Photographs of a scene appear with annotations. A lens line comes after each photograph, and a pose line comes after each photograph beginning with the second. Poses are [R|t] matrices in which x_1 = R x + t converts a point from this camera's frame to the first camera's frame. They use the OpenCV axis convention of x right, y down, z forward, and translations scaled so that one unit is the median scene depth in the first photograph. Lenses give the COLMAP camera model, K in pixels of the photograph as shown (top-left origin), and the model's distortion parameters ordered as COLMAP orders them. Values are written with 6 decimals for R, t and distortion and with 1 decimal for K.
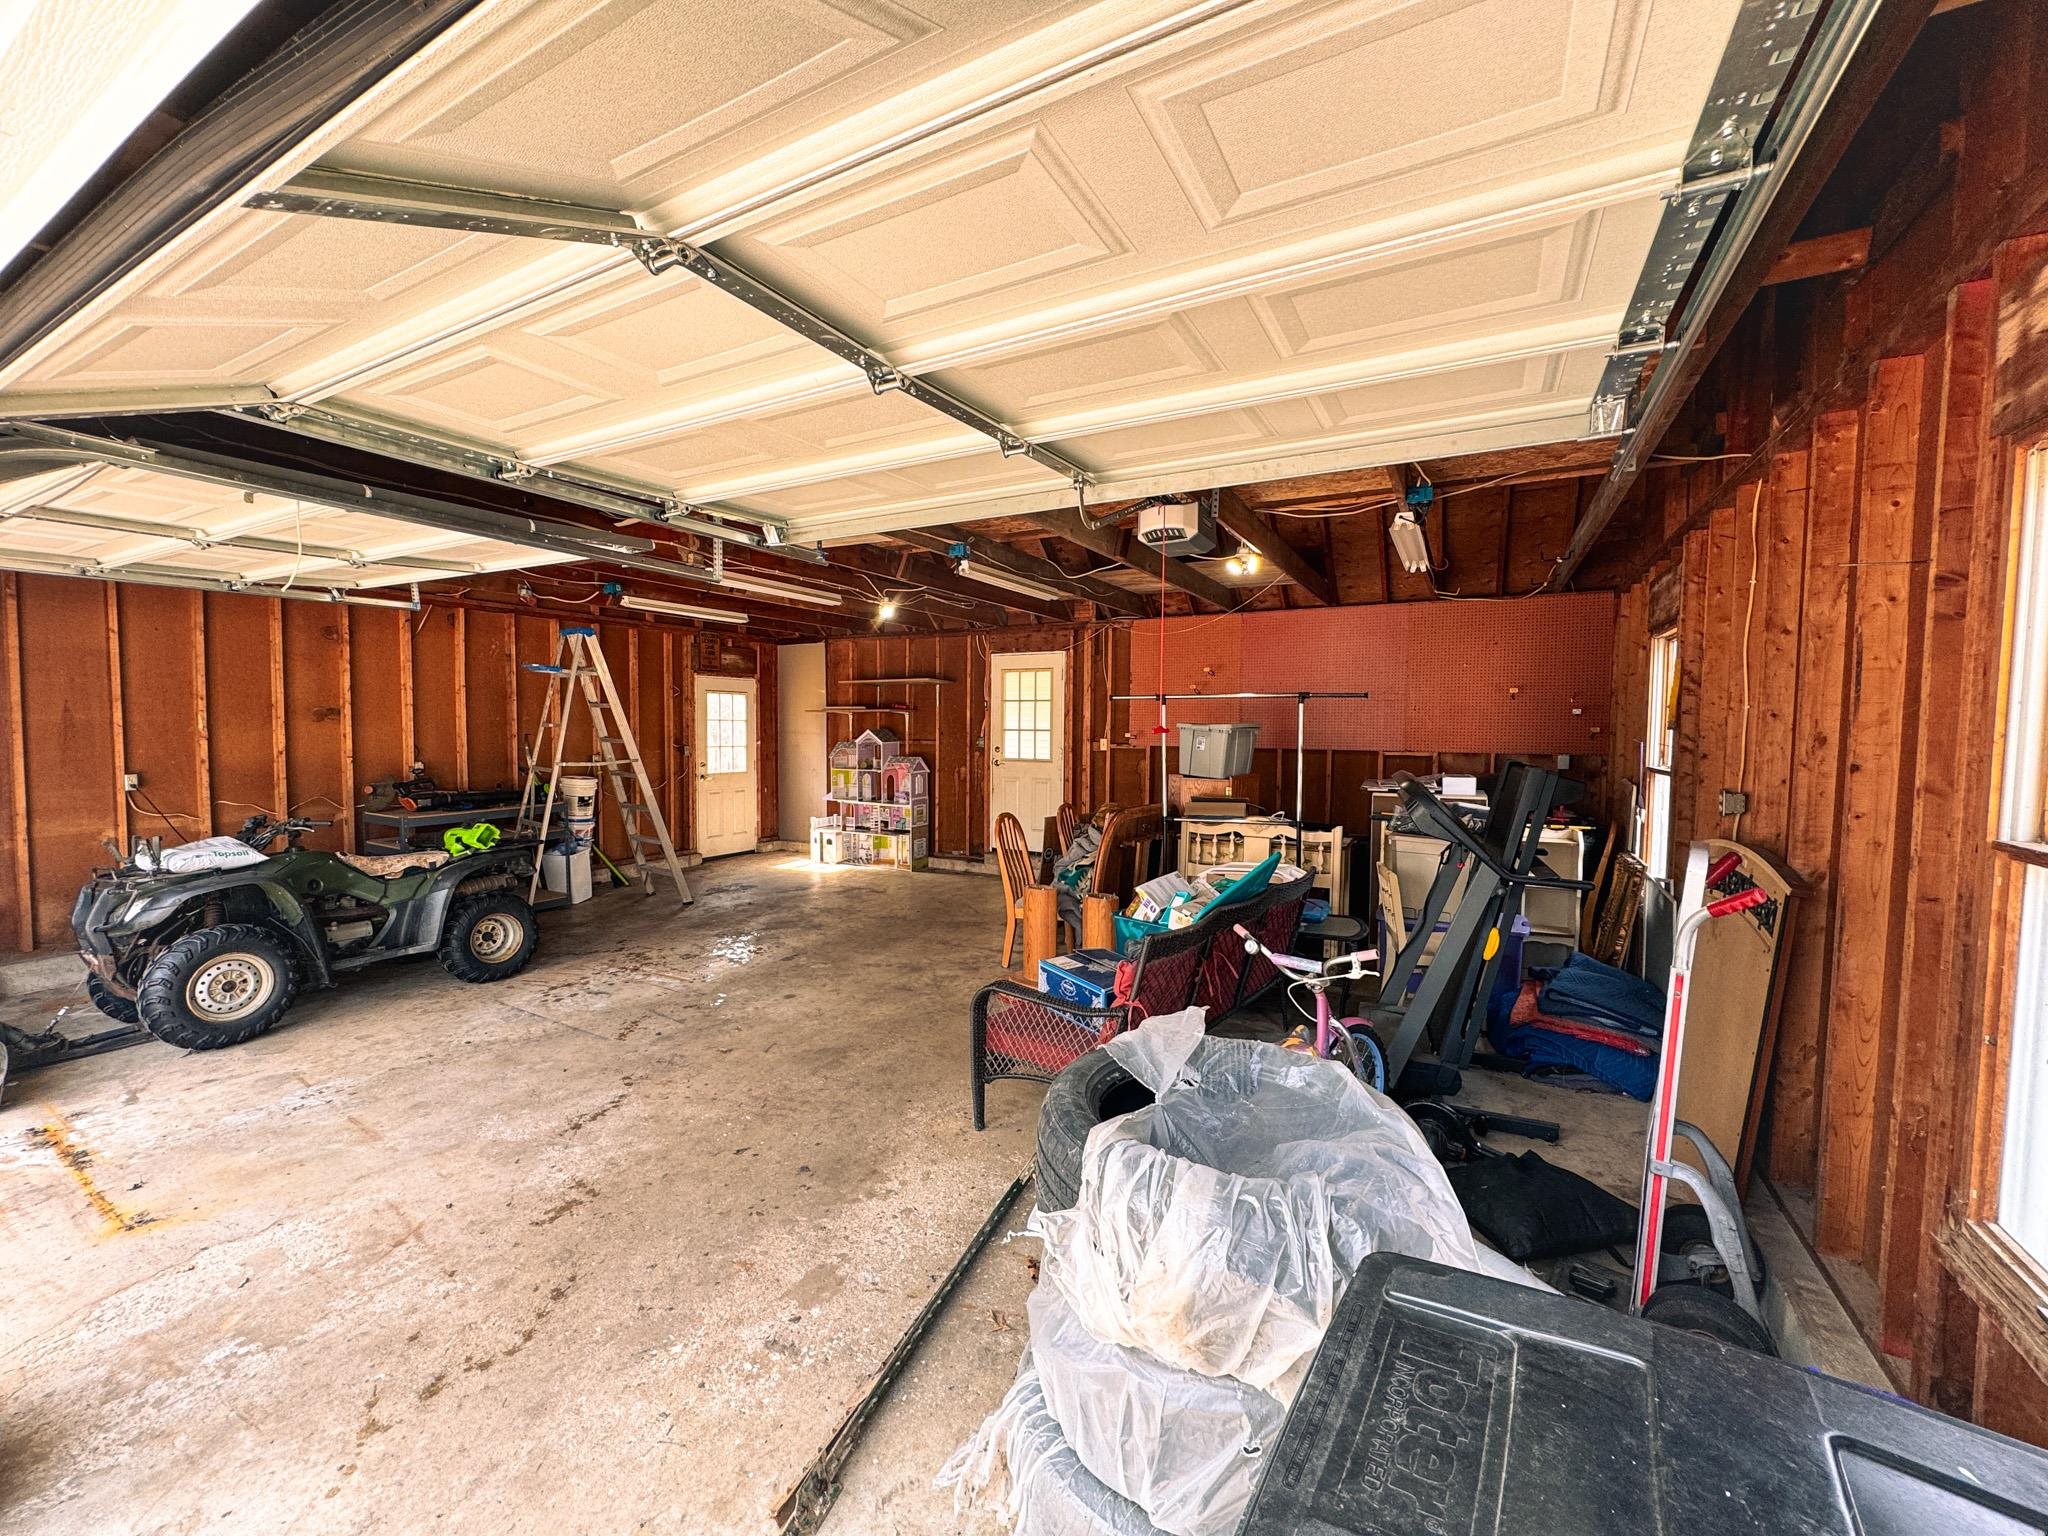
lens RADIAL K [[816.9, 0, 1020.6], [0, 816.9, 770.4], [0, 0, 1]] dist [0.000329, -0.000298]
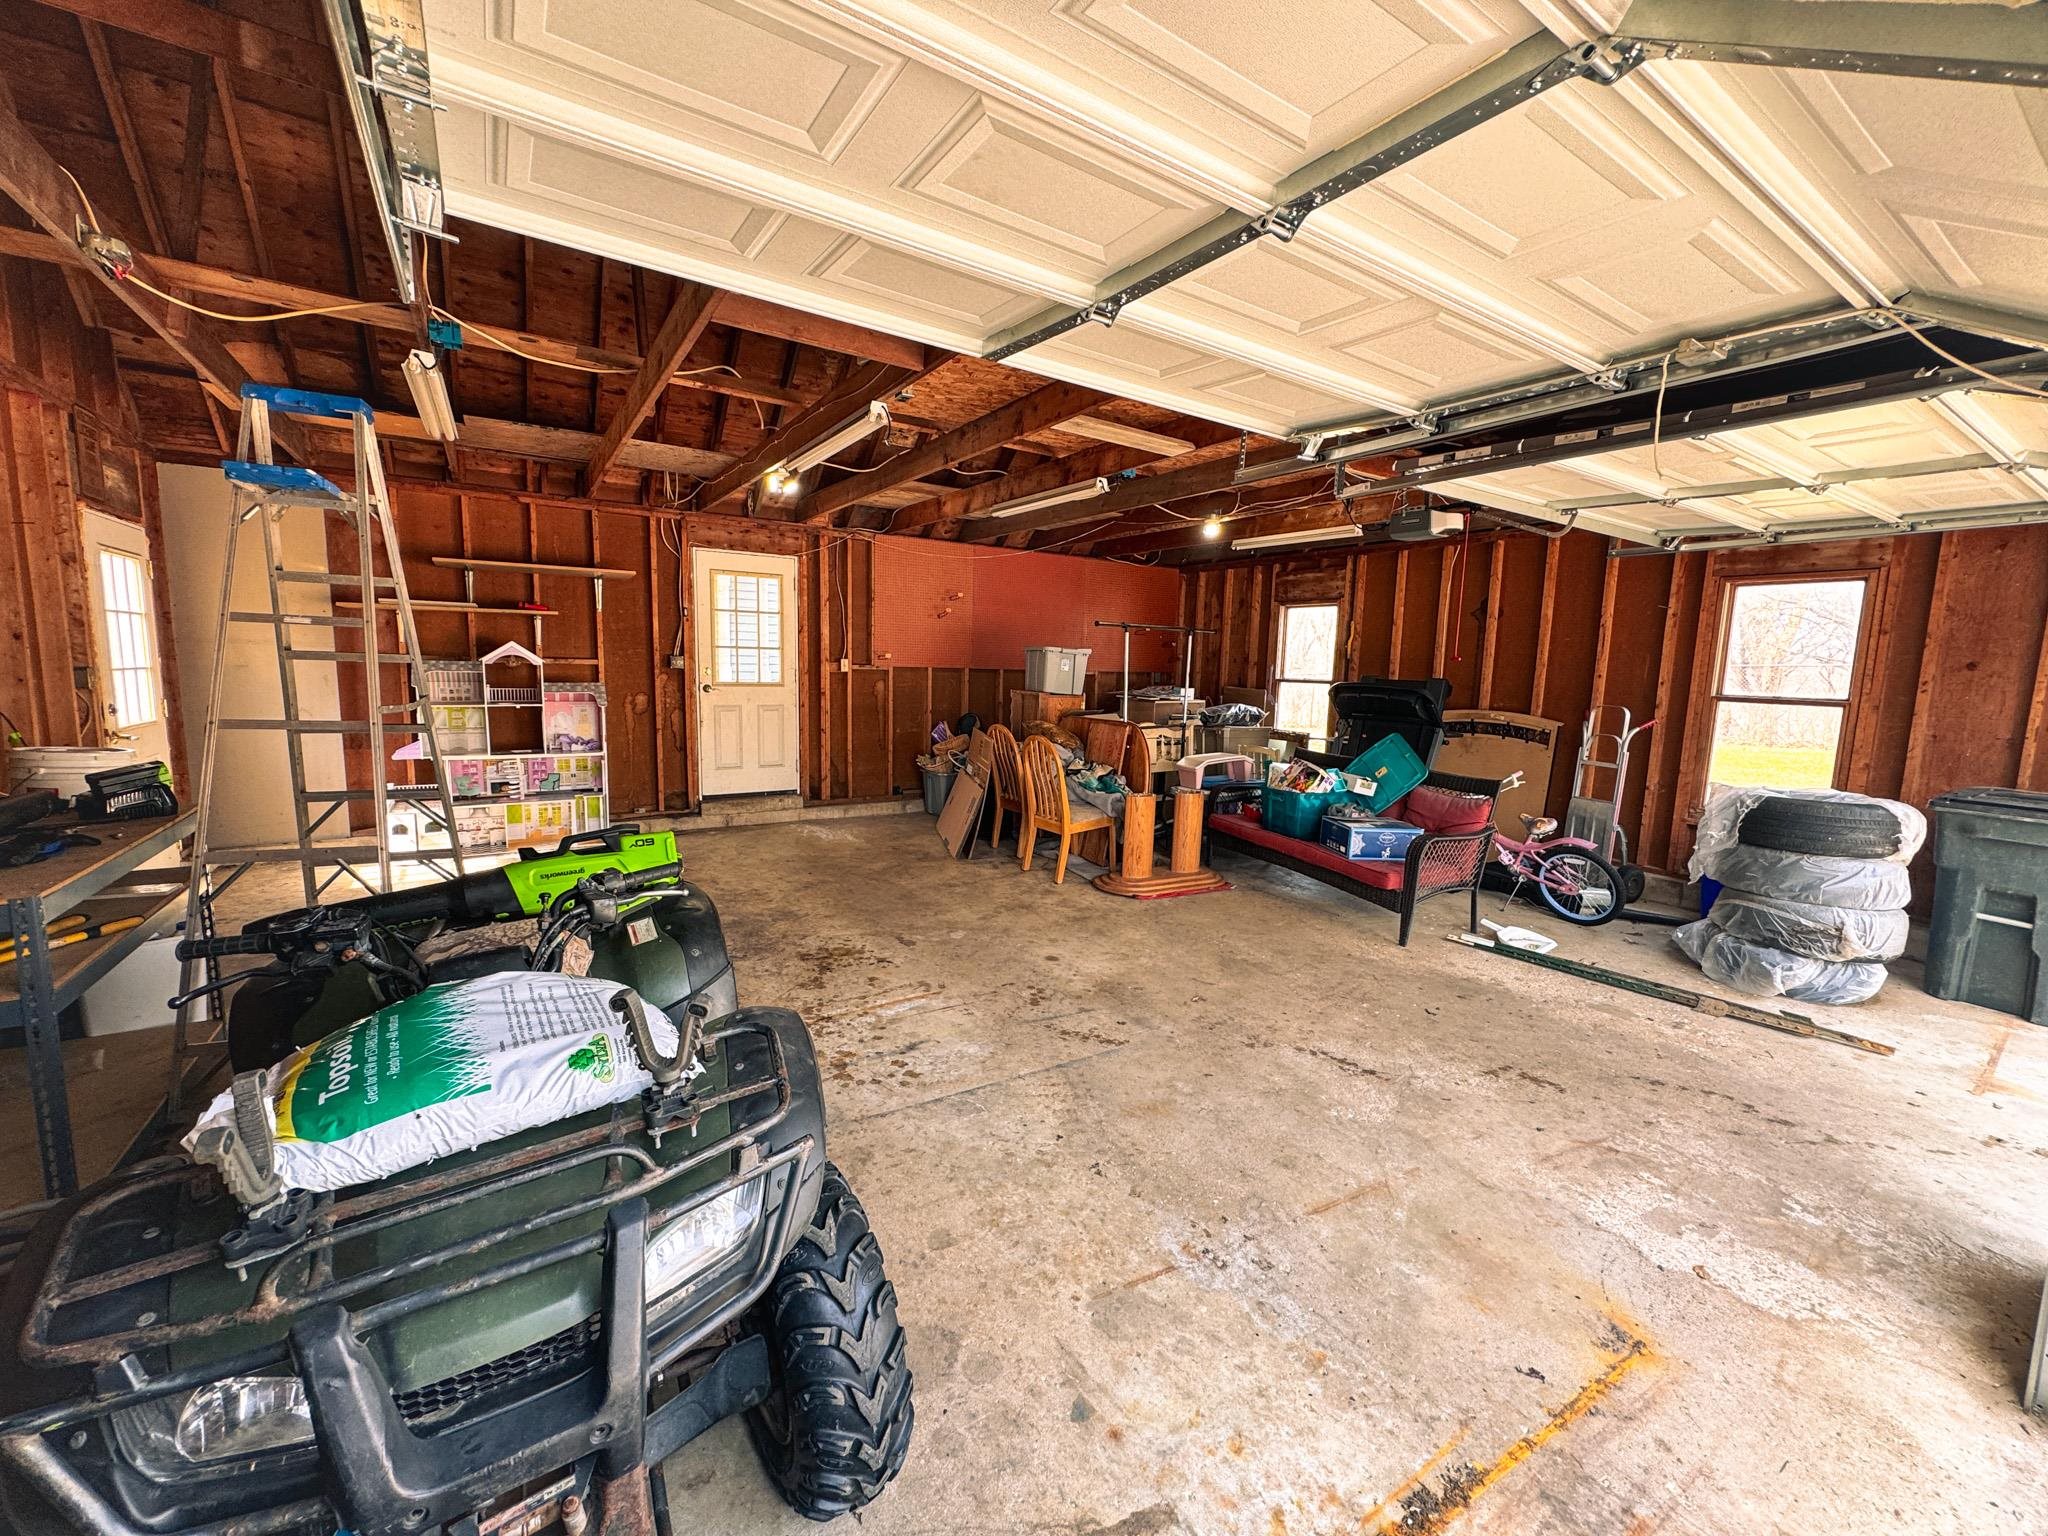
lens RADIAL K [[816.9, 0, 1026.5], [0, 816.9, 763.5], [0, 0, 1]] dist [0.000329, -0.000298]
pose [[0.467037, -0.104785, 0.878007, -1.010253], [0.025110, 0.994125, 0.105287, -0.021340], [-0.883881, -0.027126, 0.466925, 0.606784]]
